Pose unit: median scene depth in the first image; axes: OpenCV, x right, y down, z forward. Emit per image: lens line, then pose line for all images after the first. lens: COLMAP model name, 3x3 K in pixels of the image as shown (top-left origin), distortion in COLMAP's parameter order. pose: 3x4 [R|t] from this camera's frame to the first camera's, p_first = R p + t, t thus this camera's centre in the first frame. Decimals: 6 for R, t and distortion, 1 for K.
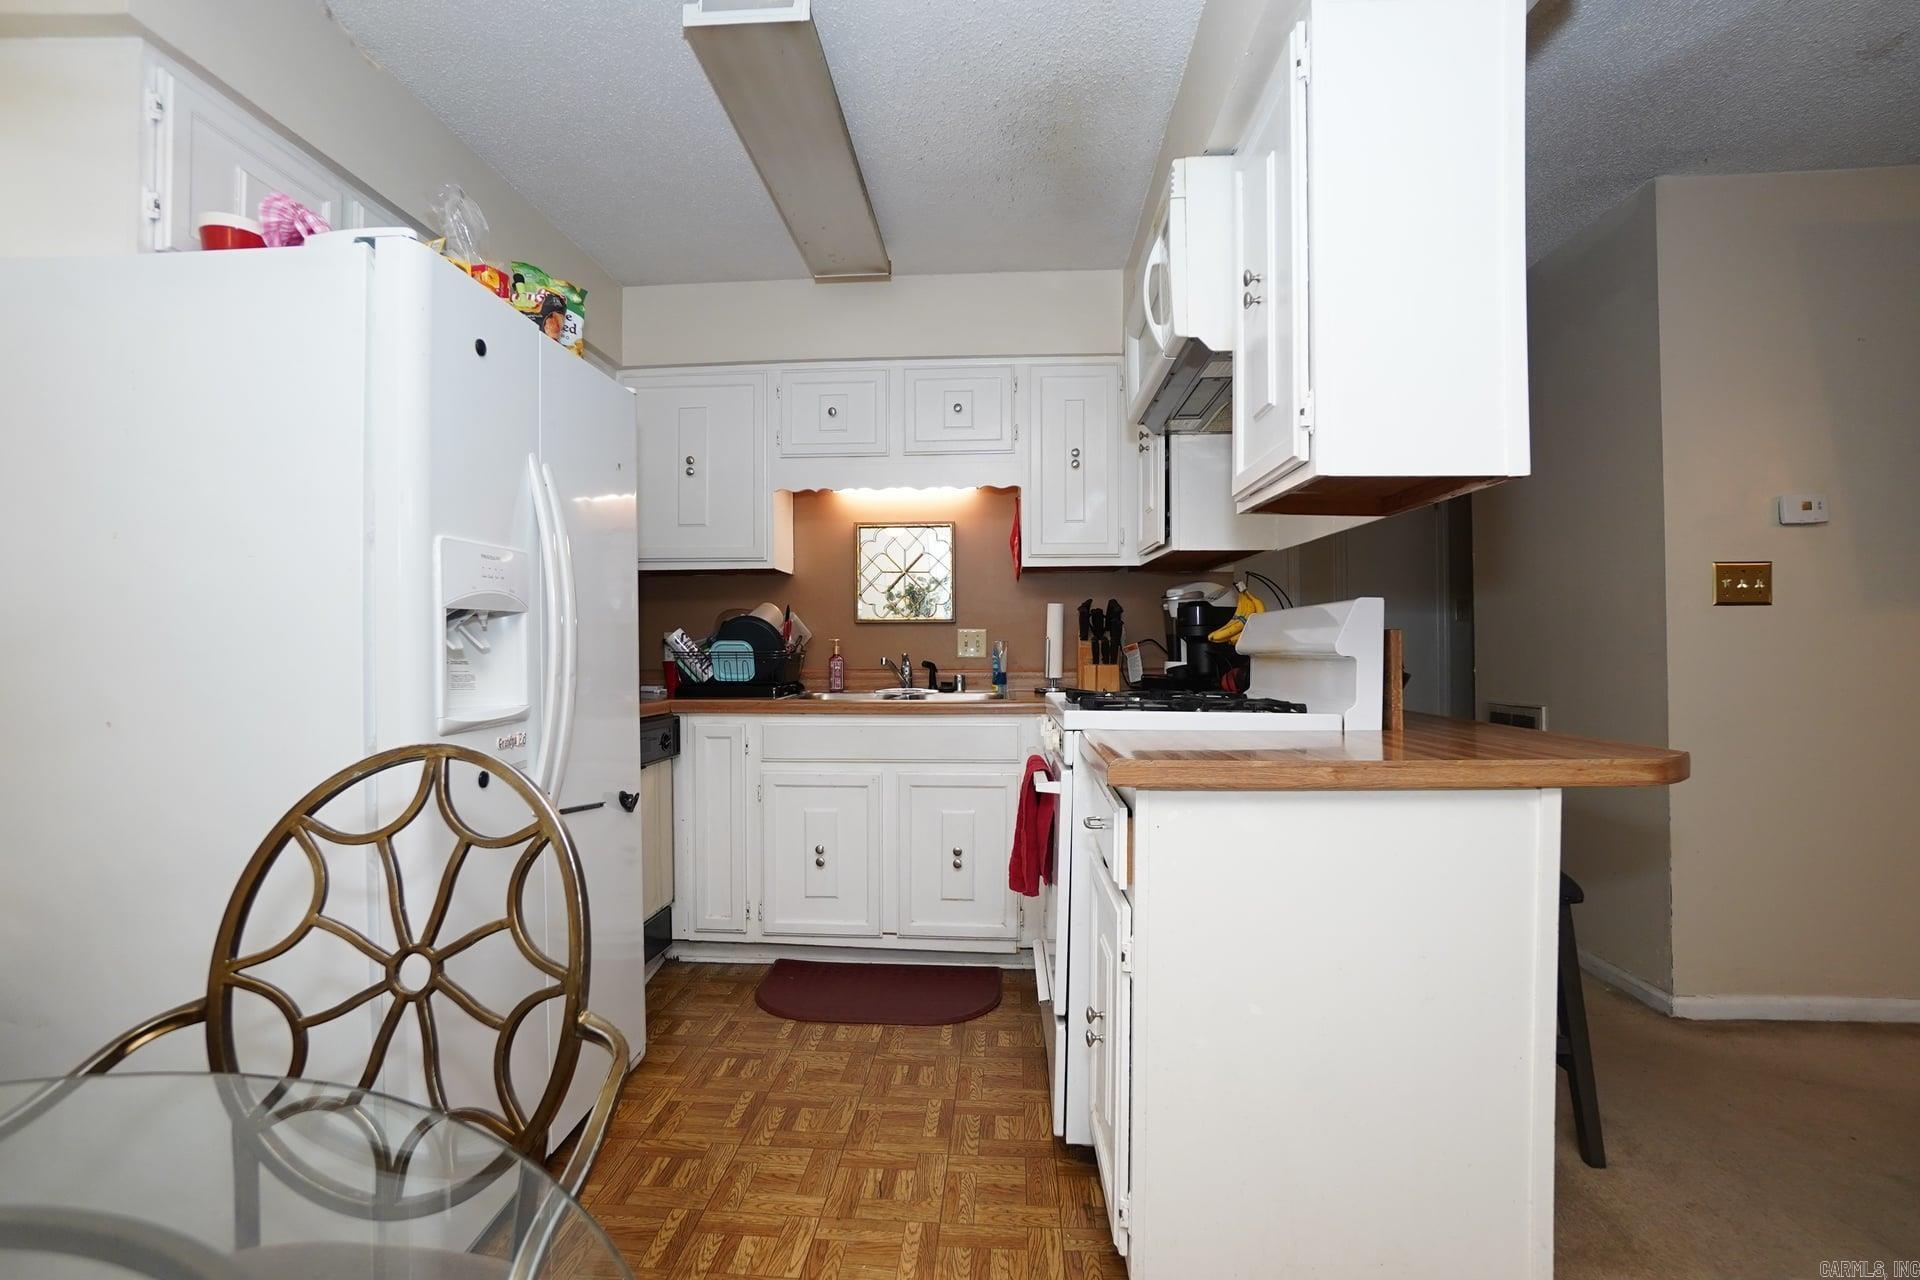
lens RADIAL K [[867.4, 0, 946.8], [0, 867.4, 640.1], [0, 0, 1]] dist [-0.066435, 0.028546]
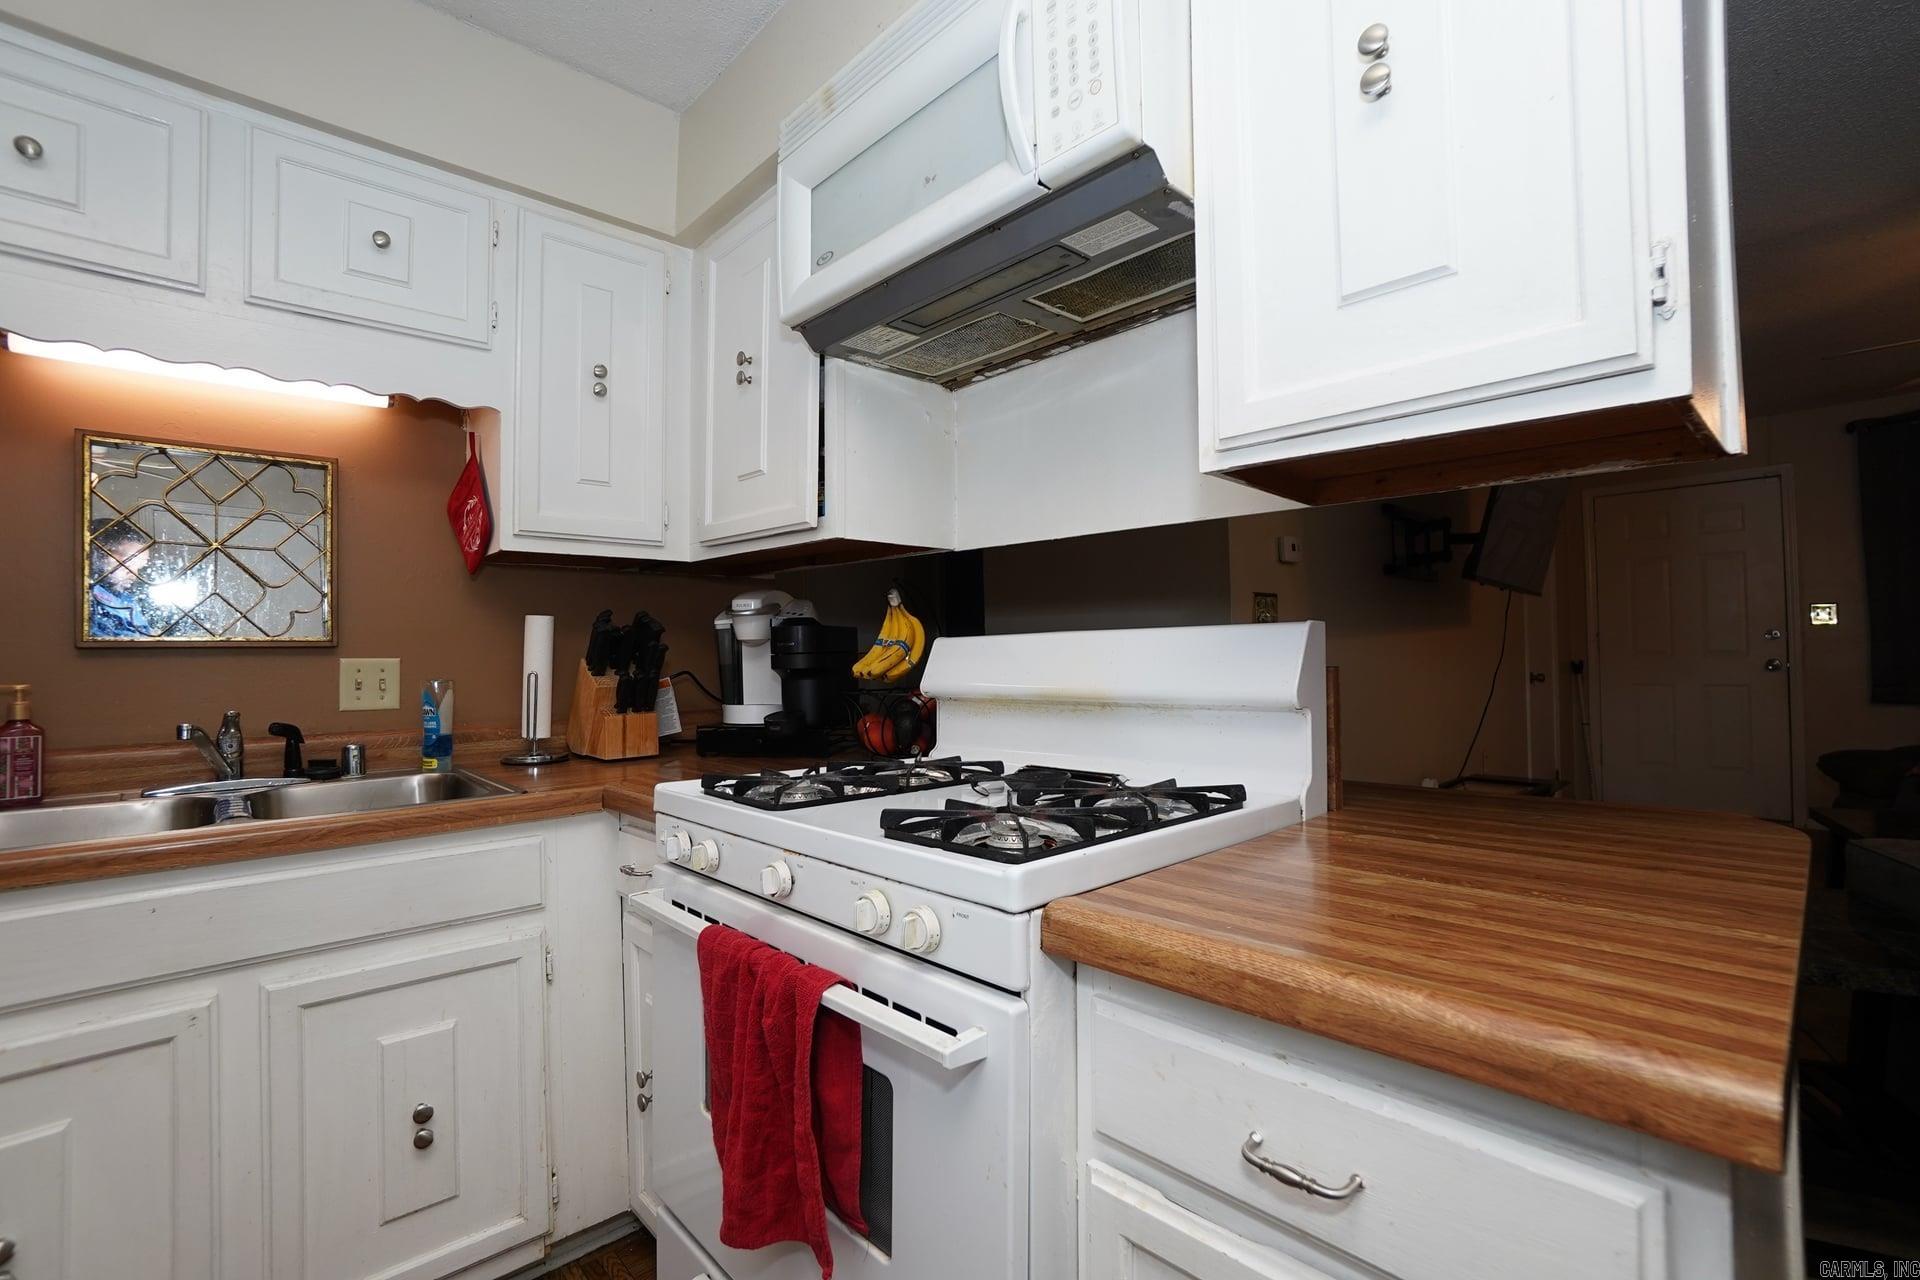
lens RADIAL K [[867.4, 0, 946.8], [0, 867.4, 640.1], [0, 0, 1]] dist [-0.066435, 0.028546]
pose [[0.705618, 0.006291, 0.708565, -0.104856], [0.009030, 0.999800, -0.017869, -0.012608], [-0.708535, 0.019007, 0.705420, 0.398629]]
